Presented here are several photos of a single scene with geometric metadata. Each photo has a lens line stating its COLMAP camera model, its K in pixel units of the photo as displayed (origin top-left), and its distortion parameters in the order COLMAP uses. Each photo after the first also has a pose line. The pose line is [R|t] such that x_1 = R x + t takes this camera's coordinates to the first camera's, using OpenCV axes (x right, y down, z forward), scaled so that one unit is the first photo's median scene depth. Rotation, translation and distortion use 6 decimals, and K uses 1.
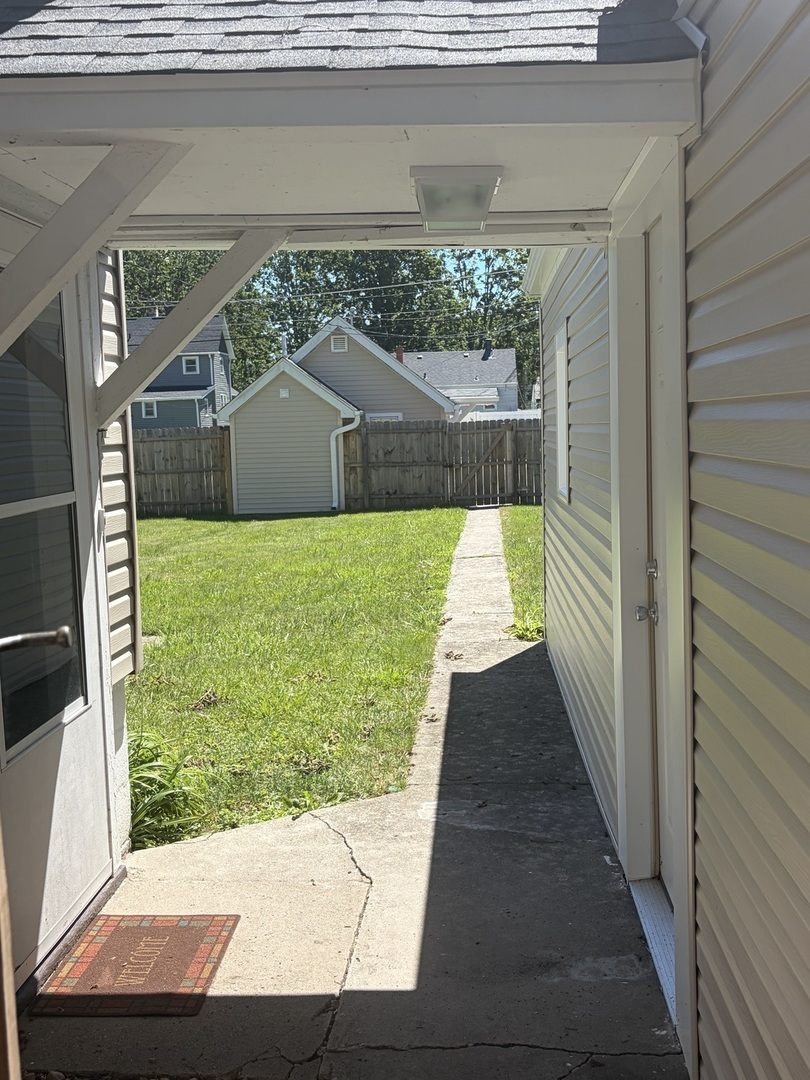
lens RADIAL K [[1173.1, 0, 404.9], [0, 1173.1, 542.1], [0, 0, 1]] dist [0.070640, 0.000000]
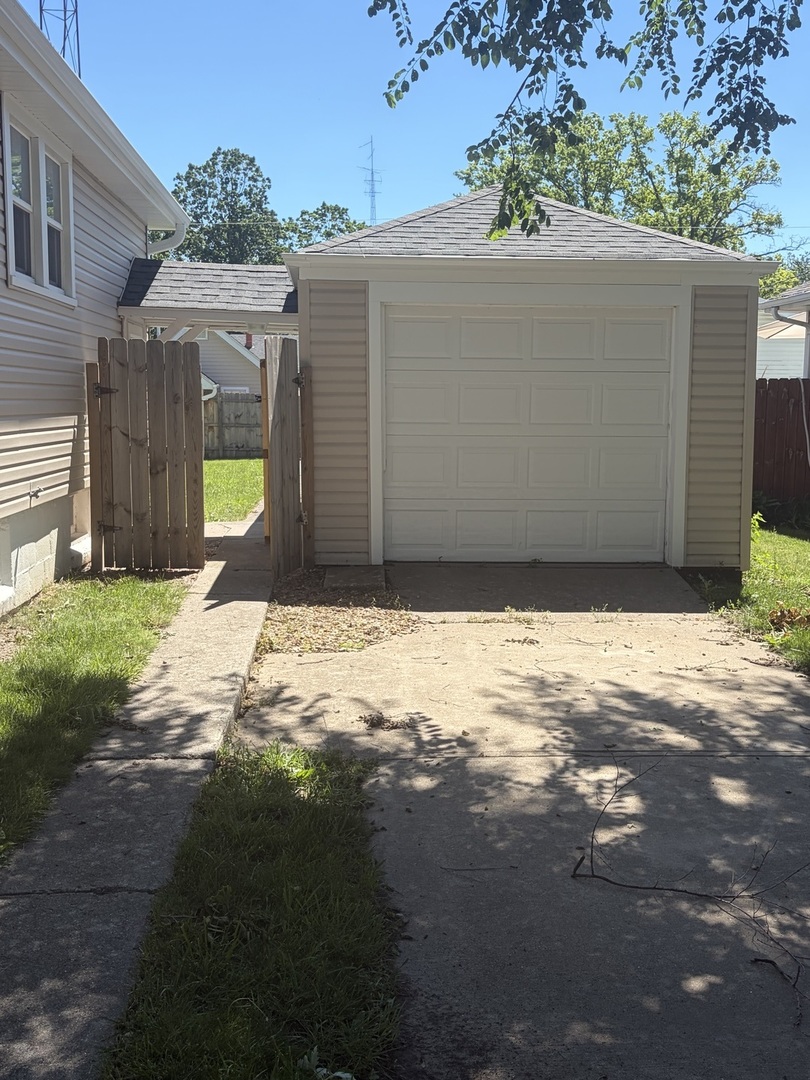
lens RADIAL K [[1173.1, 0, 406.4], [0, 1173.1, 540.3], [0, 0, 1]] dist [0.070640, 0.000000]
pose [[0.991490, 0.014930, 0.129320, 0.008514], [-0.016938, 0.999752, 0.014441, 0.069414], [-0.129073, -0.016508, 0.991498, -0.587161]]
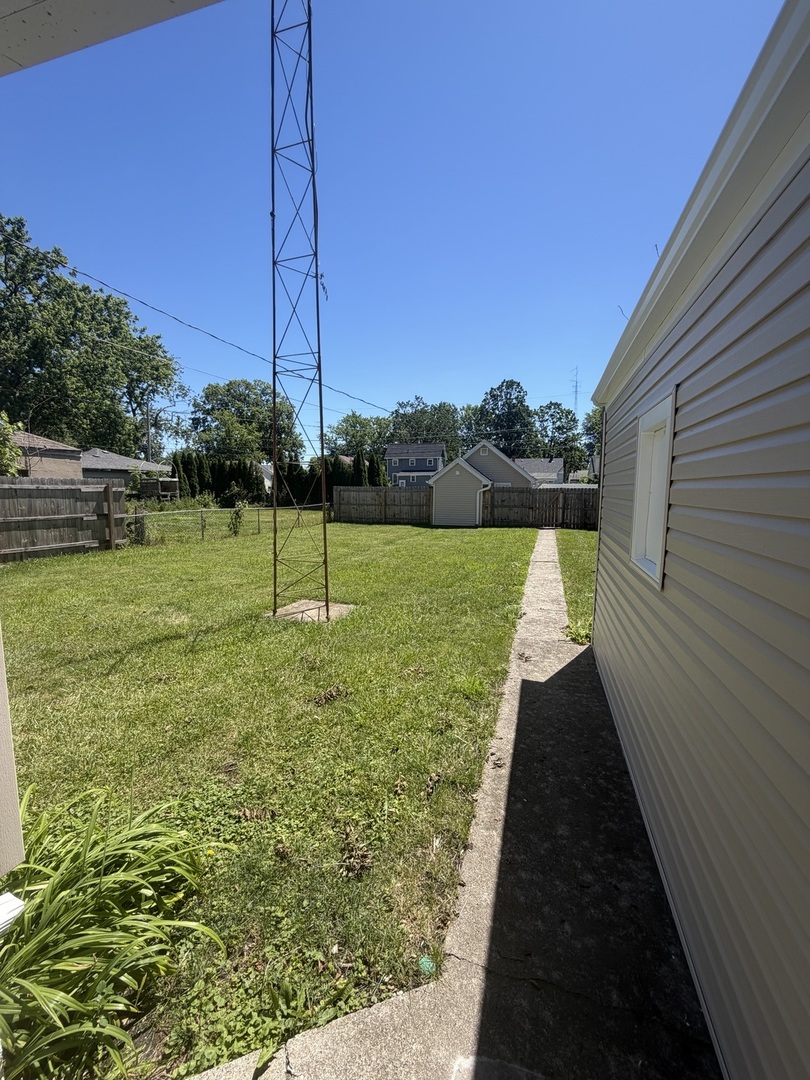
lens RADIAL K [[429.7, 0, 399.3], [0, 429.7, 531.4], [0, 0, 1]] dist [-0.008297, 0.000185]
pose [[0.965092, 0.061575, -0.254569, 0.010628], [-0.059809, 0.998102, 0.014679, -0.031232], [0.254990, 0.001059, 0.966943, 0.274729]]
